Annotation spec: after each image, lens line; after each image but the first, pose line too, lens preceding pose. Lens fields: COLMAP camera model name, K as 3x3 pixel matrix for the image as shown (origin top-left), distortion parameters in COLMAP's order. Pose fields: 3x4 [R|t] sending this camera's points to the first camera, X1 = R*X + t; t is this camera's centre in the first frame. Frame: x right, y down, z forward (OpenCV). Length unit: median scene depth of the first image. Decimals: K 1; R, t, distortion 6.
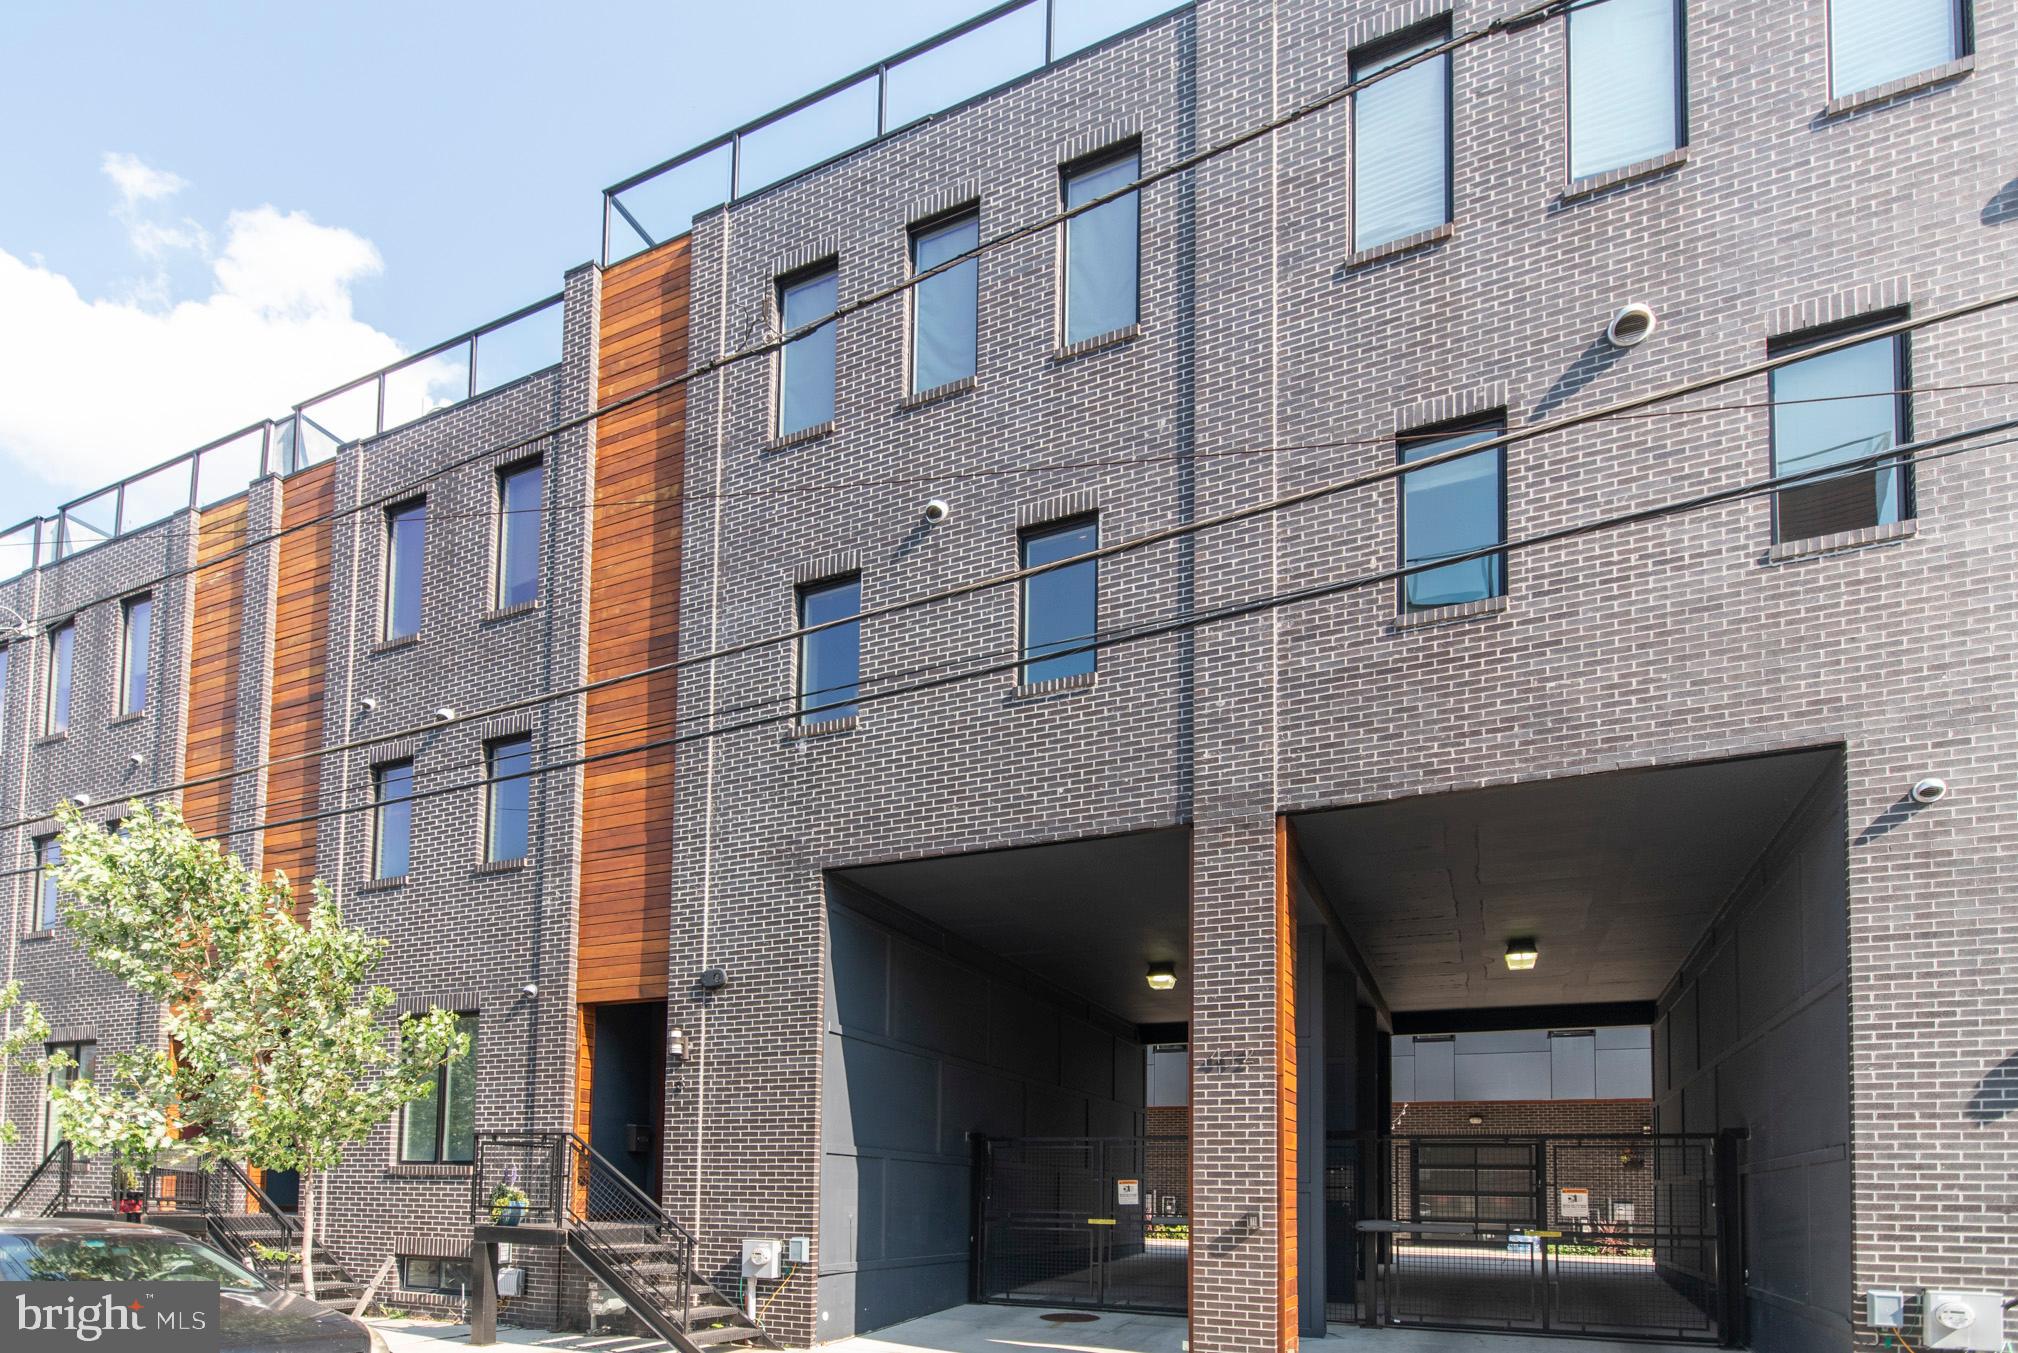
lens RADIAL K [[1081.7, 0, 1011.2], [0, 1081.7, 677.8], [0, 0, 1]] dist [-0.000767, -0.000926]
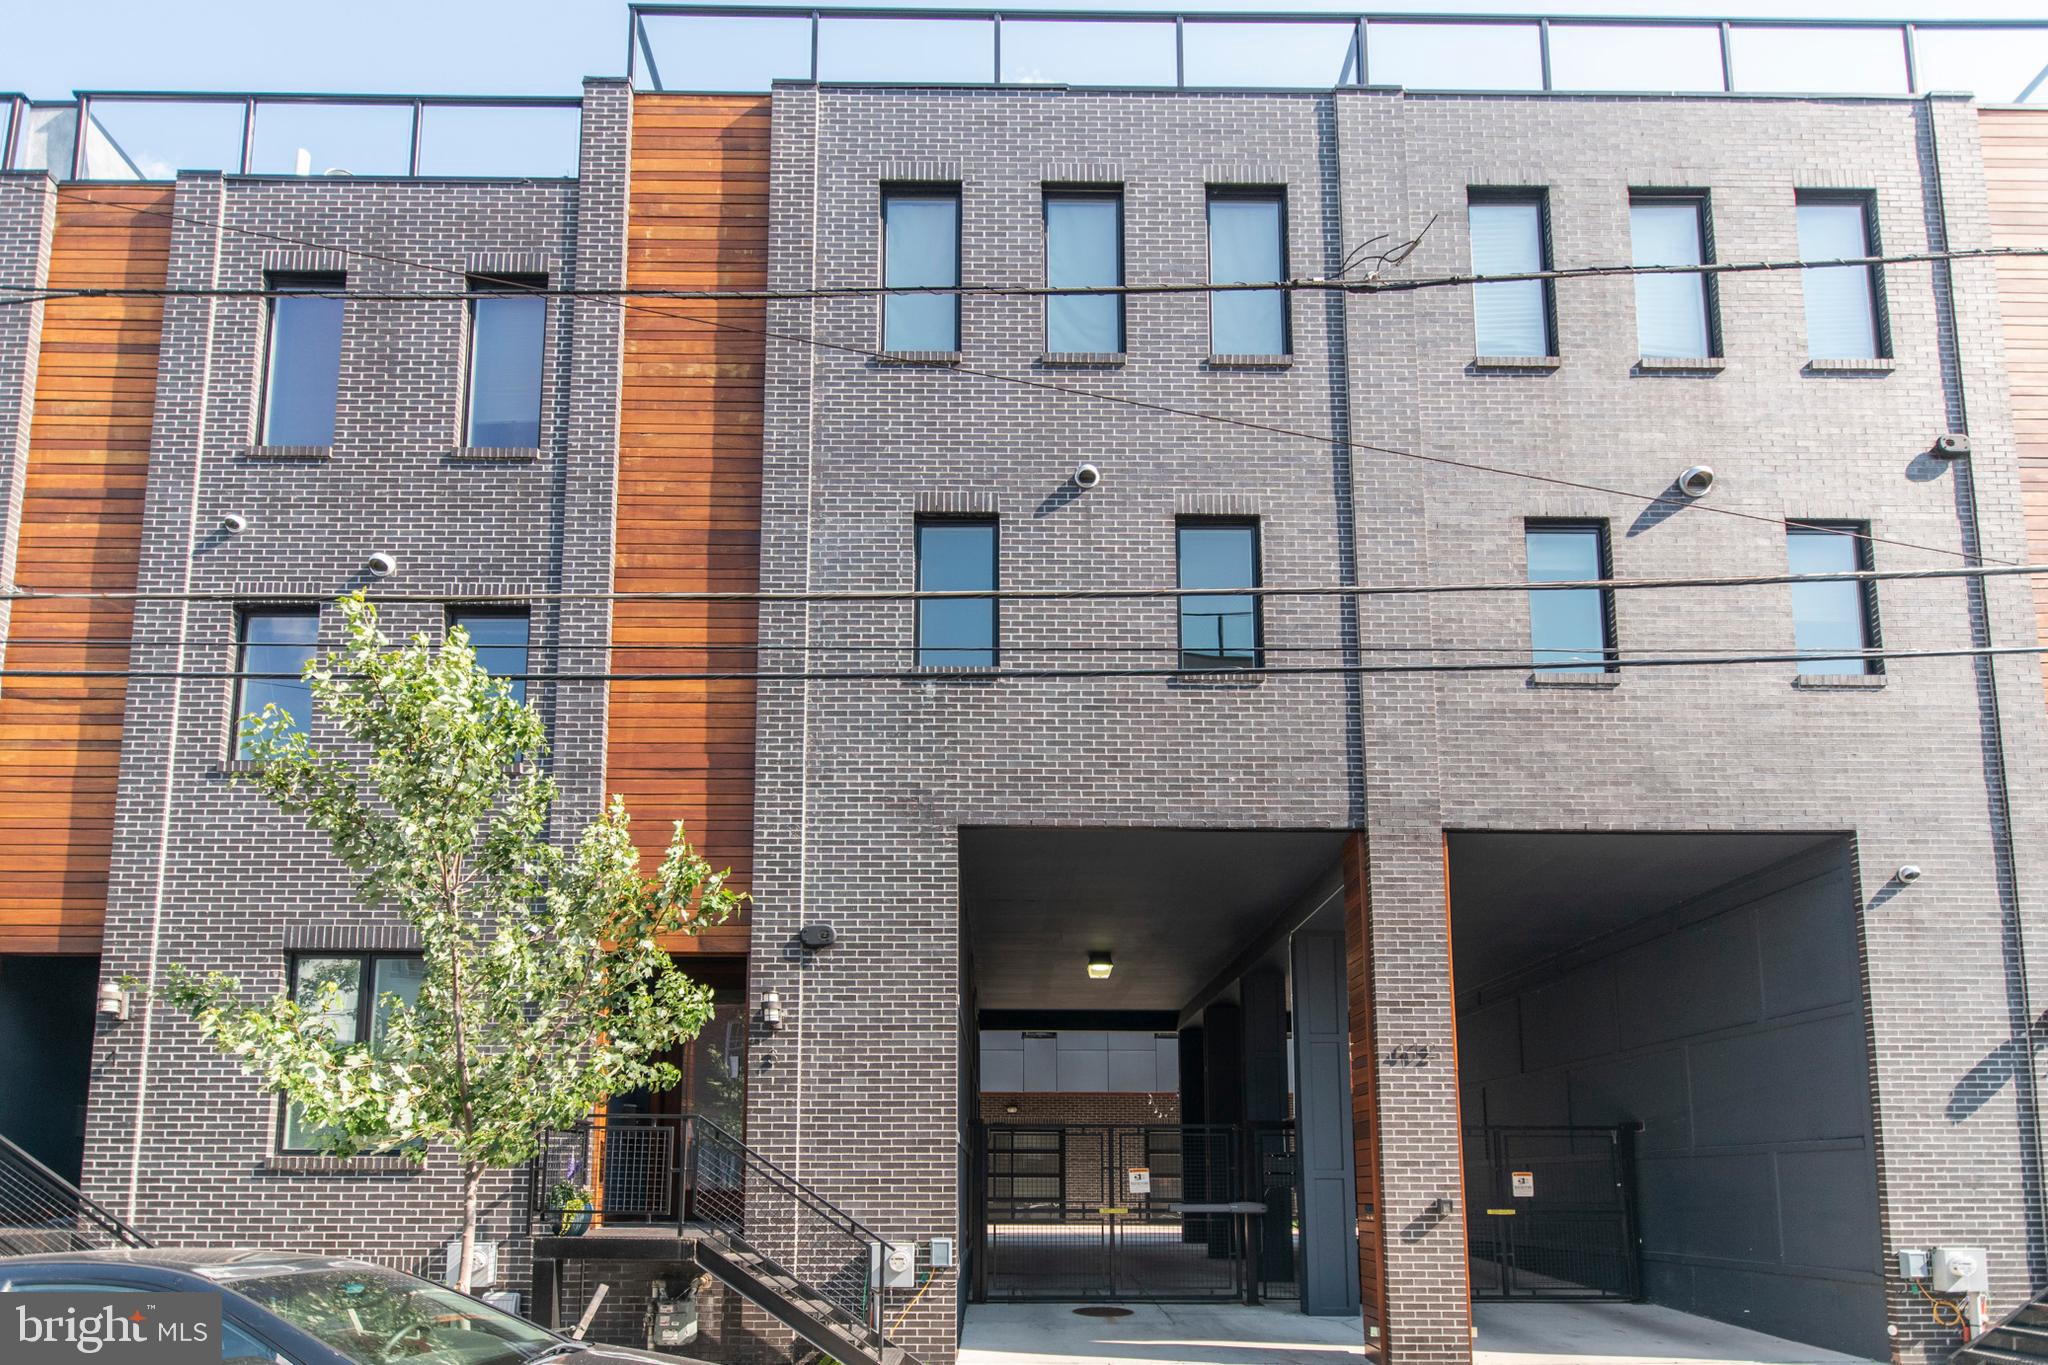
lens RADIAL K [[996.2, 0, 1022.2], [0, 996.2, 680.8], [0, 0, 1]] dist [0.001051, -0.002077]
pose [[0.897125, 0.186325, 0.400561, -0.499594], [-0.180329, 0.982178, -0.052993, 0.095153], [-0.403296, -0.024691, 0.914736, 0.224018]]
